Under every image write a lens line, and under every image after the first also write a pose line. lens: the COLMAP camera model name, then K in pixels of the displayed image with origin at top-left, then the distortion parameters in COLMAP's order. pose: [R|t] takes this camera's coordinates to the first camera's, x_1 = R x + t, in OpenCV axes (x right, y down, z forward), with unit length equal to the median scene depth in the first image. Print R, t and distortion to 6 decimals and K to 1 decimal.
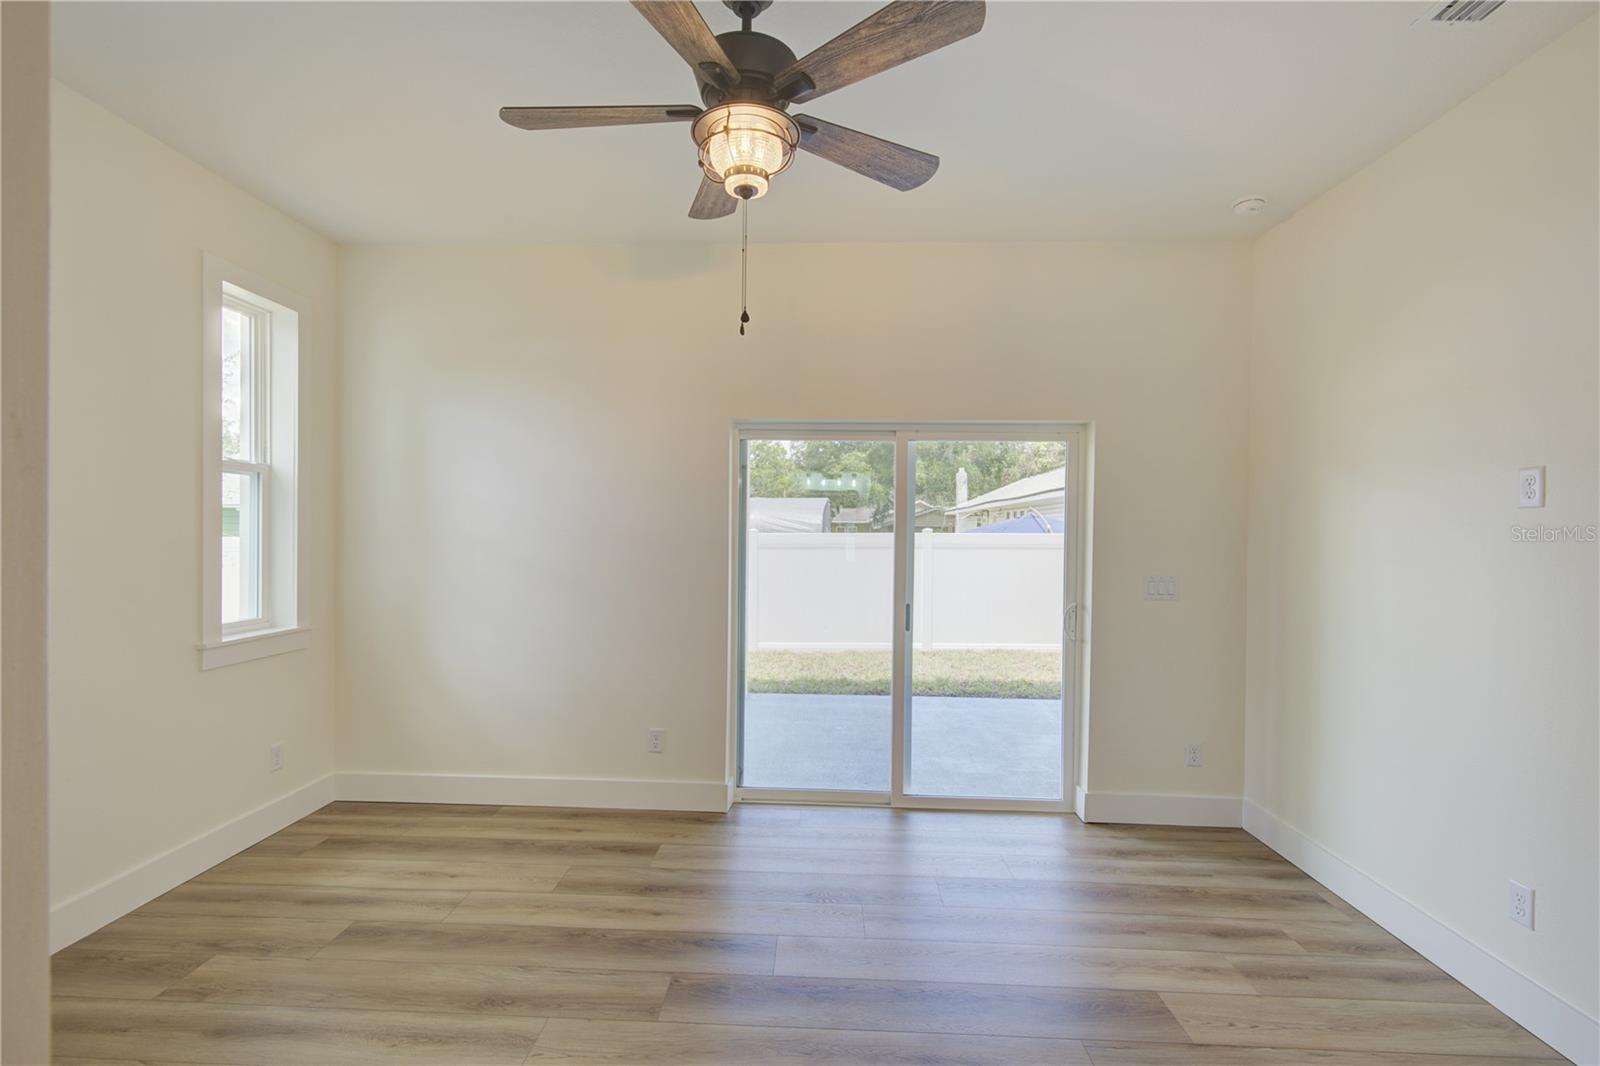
lens RADIAL K [[711.5, 0, 800.0], [0, 711.5, 533.0], [0, 0, 1]] dist [0.000790, -0.004076]
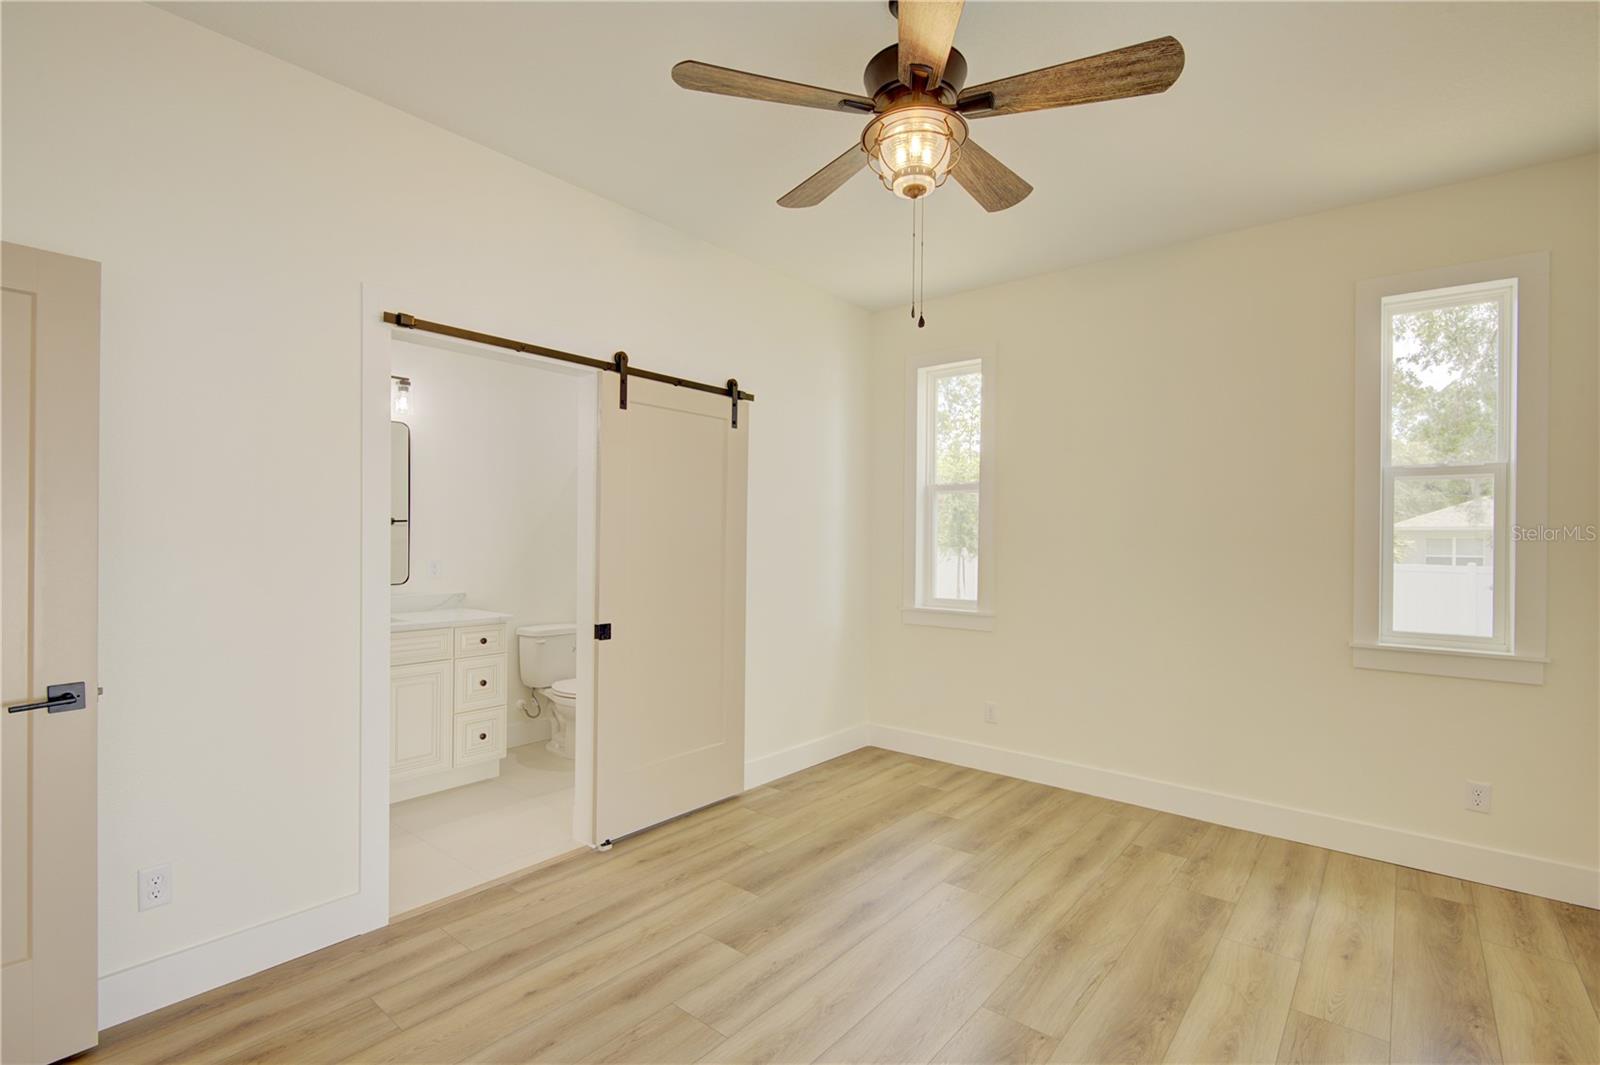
lens RADIAL K [[752.3, 0, 799.4], [0, 752.3, 535.9], [0, 0, 1]] dist [0.006105, -0.005459]
pose [[-0.604685, -0.018284, -0.796255, 0.577490], [-0.019515, 0.999776, -0.008138, 0.019503], [0.796226, 0.010618, -0.604907, 1.001608]]
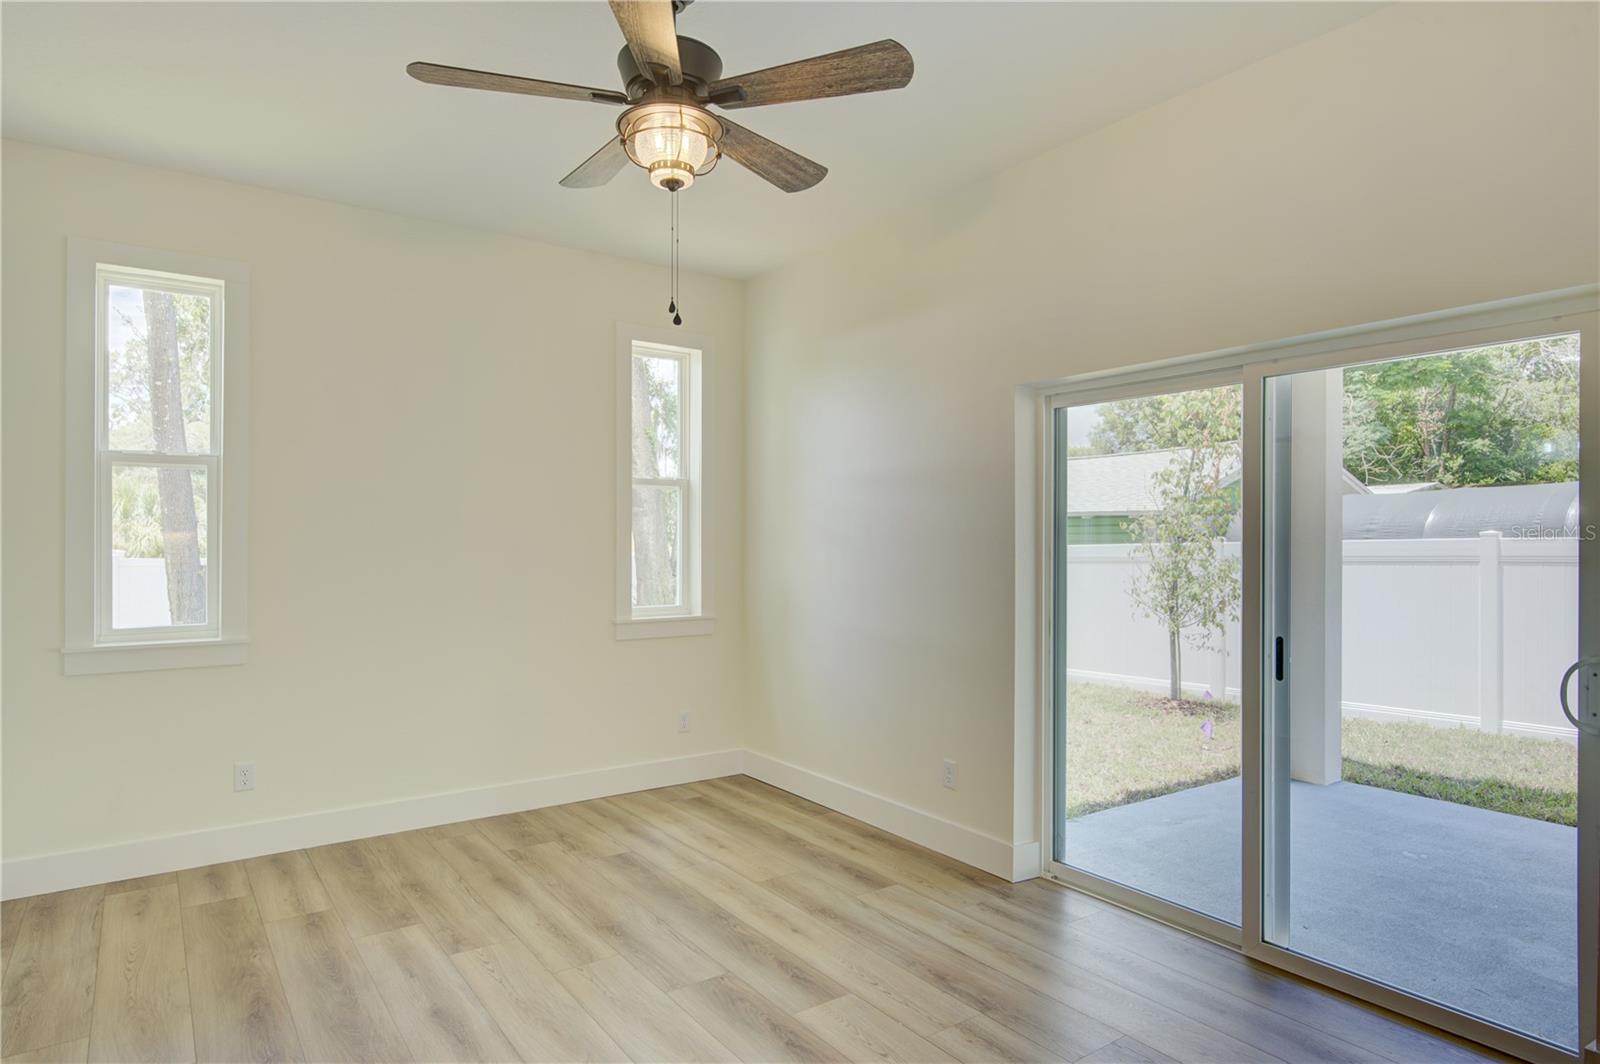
lens RADIAL K [[913.1, 0, 800.0], [0, 913.1, 532.0], [0, 0, 1]] dist [0.002627, -0.000803]
pose [[0.610486, -0.016309, -0.791859, 0.694592], [0.006197, 0.999856, -0.015815, 0.021635], [0.792003, 0.004748, 0.610499, 0.232997]]
